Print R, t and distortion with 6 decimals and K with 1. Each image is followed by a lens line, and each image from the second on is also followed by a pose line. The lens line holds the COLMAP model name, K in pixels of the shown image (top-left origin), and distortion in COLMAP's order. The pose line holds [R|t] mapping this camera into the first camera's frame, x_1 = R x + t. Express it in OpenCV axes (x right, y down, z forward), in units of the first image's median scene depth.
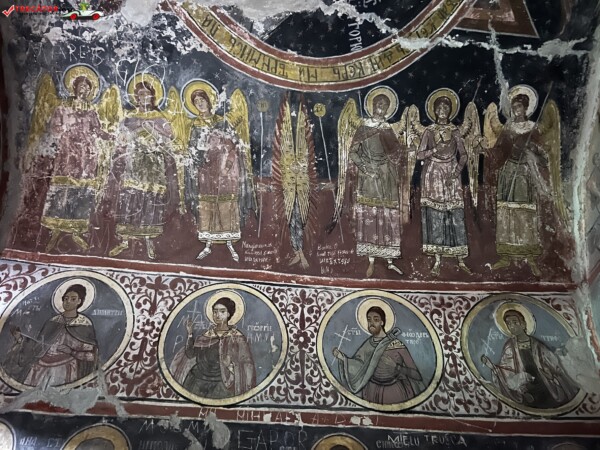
lens RADIAL K [[456.1, 0, 302.6], [0, 456.1, 219.2], [0, 0, 1]] dist [0.052284, -0.066244]
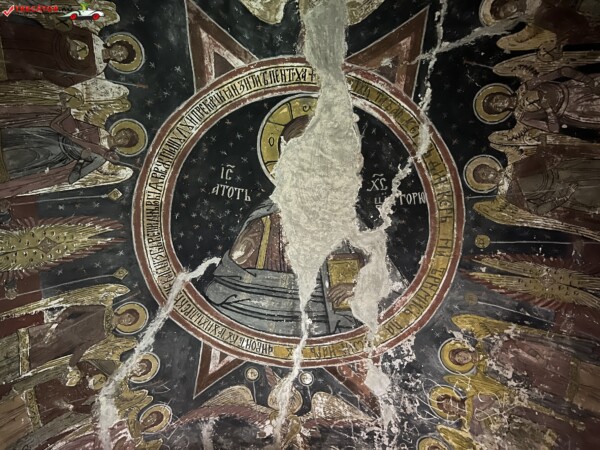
lens RADIAL K [[456.1, 0, 302.6], [0, 456.1, 219.2], [0, 0, 1]] dist [0.052284, -0.066244]
pose [[0.018638, -0.976474, -0.214828, 0.294324], [0.693738, 0.167357, -0.700513, 0.162988], [0.719986, -0.135978, 0.680537, 0.122439]]
